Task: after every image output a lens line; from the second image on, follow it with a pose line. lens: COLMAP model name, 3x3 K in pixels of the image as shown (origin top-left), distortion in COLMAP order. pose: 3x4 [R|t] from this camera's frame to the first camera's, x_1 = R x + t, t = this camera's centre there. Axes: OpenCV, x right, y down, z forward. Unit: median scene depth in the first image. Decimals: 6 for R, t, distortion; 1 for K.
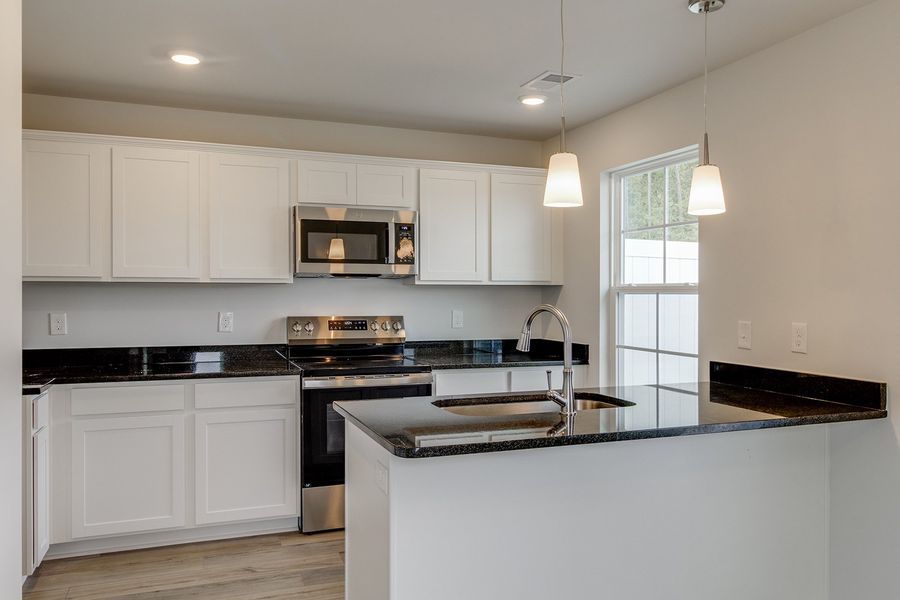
lens RADIAL K [[697.9, 0, 450.0], [0, 697.9, 300.0], [0, 0, 1]] dist [0.002308, 0.001223]
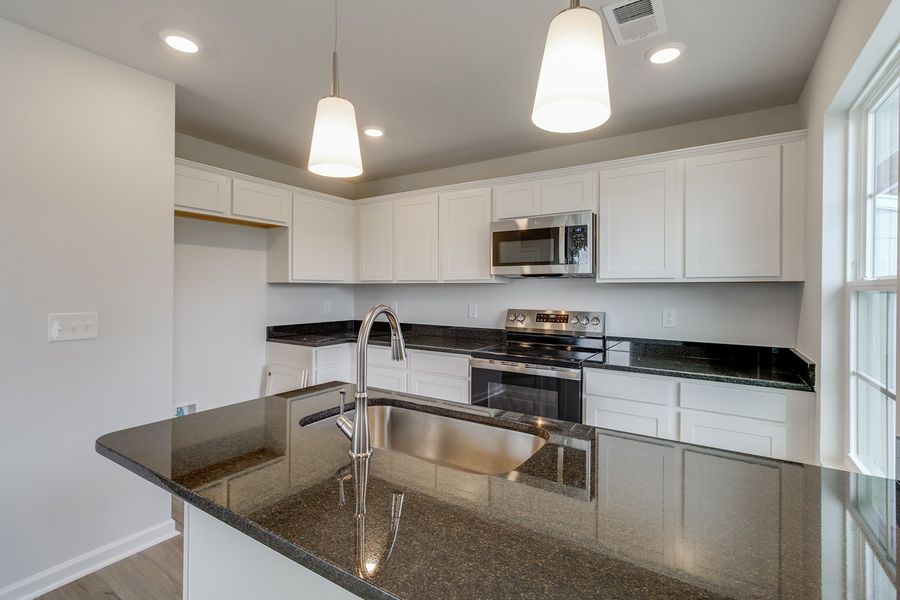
lens RADIAL K [[414.8, 0, 458.2], [0, 414.8, 288.9], [0, 0, 1]] dist [0.000277, 0.000247]
pose [[0.601072, -0.002674, -0.799190, 0.325690], [-0.013463, 0.999819, -0.013471, -0.001780], [0.799081, 0.018856, 0.600927, 0.469033]]
